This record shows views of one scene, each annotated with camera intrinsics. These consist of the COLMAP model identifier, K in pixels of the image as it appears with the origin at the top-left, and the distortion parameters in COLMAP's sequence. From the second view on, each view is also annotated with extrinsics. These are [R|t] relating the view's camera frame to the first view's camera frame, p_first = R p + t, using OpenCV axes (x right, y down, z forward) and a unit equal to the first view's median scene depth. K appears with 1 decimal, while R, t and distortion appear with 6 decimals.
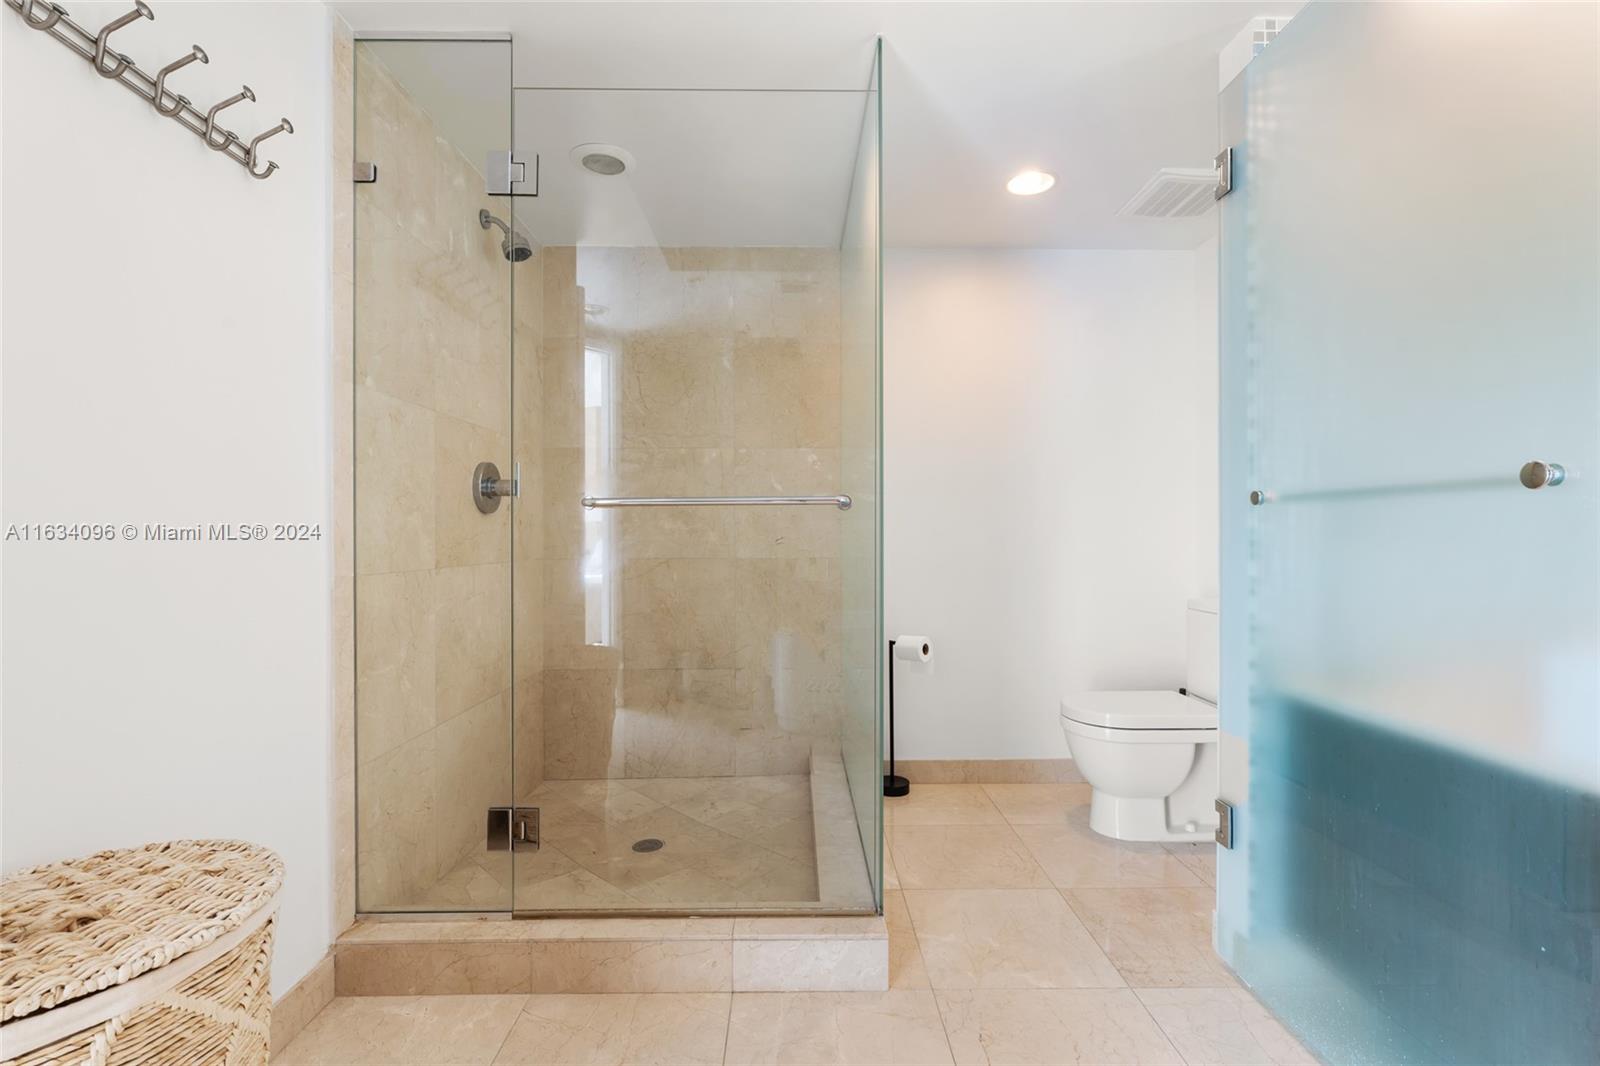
lens RADIAL K [[717.3, 0, 804.2], [0, 717.3, 528.0], [0, 0, 1]] dist [-0.007348, 0.001606]
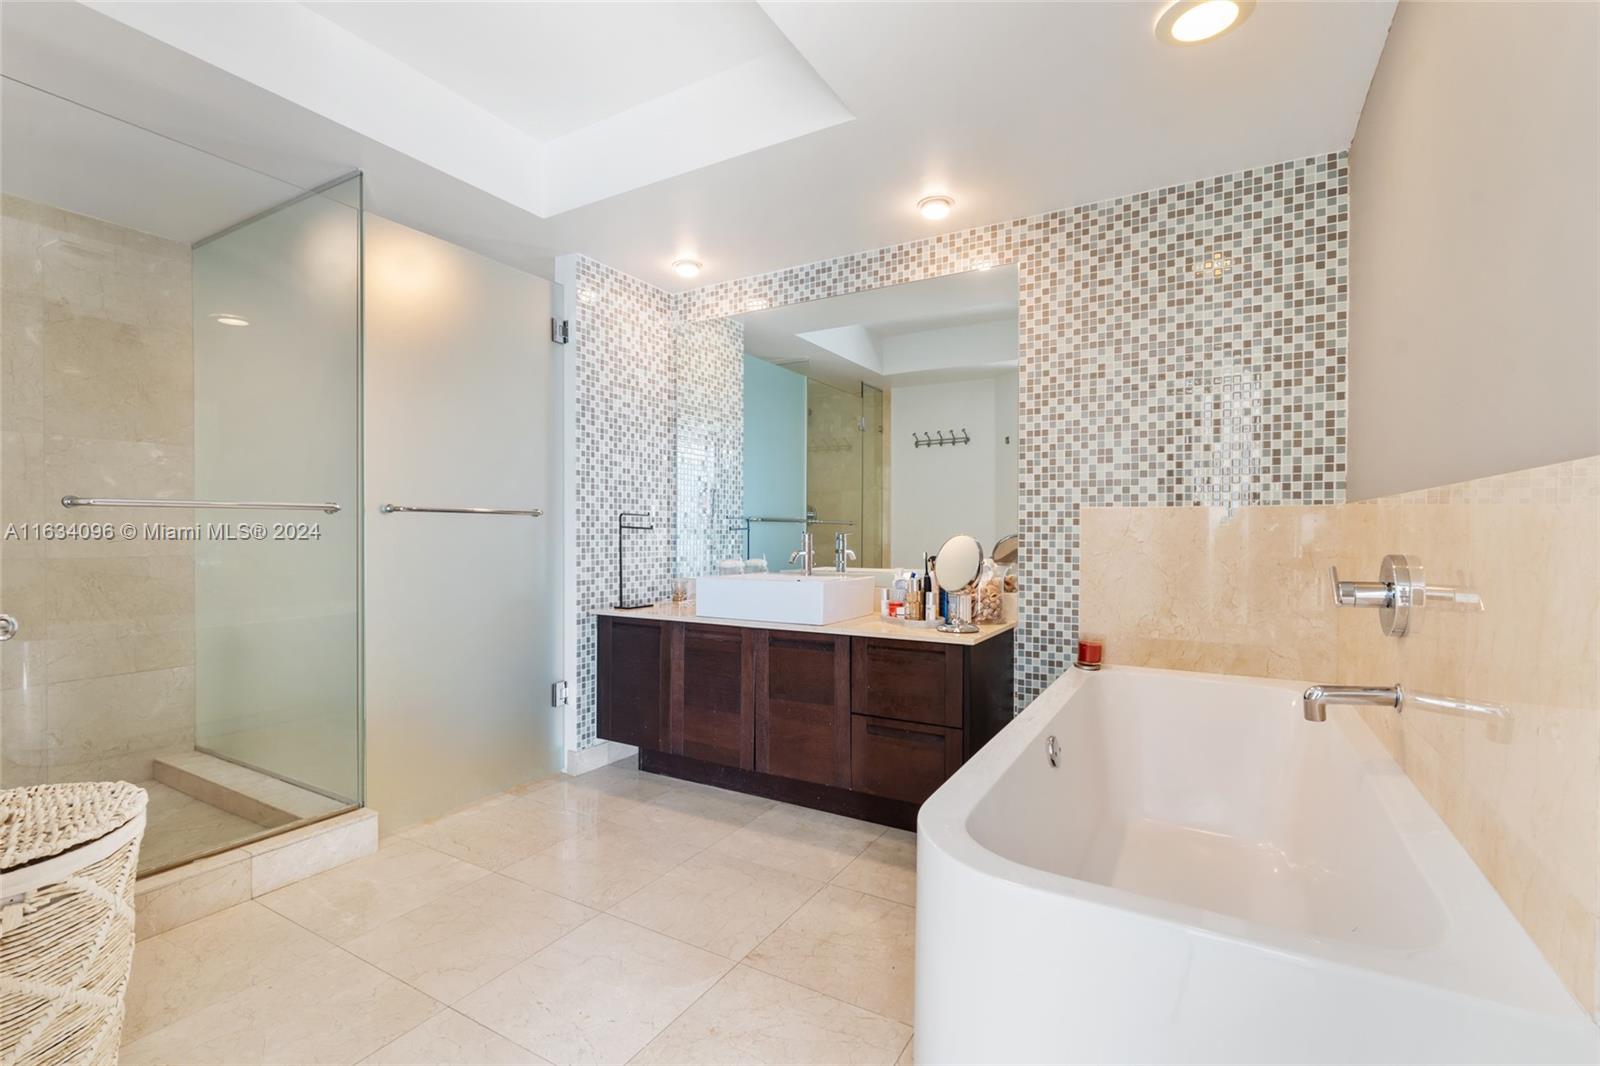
lens RADIAL K [[717.3, 0, 805.4], [0, 717.3, 530.9], [0, 0, 1]] dist [-0.007348, 0.001606]
pose [[0.520718, -0.000973, 0.853728, -0.630999], [-0.006315, 0.999968, 0.004992, -0.005163], [-0.853705, -0.007991, 0.520695, -0.446868]]
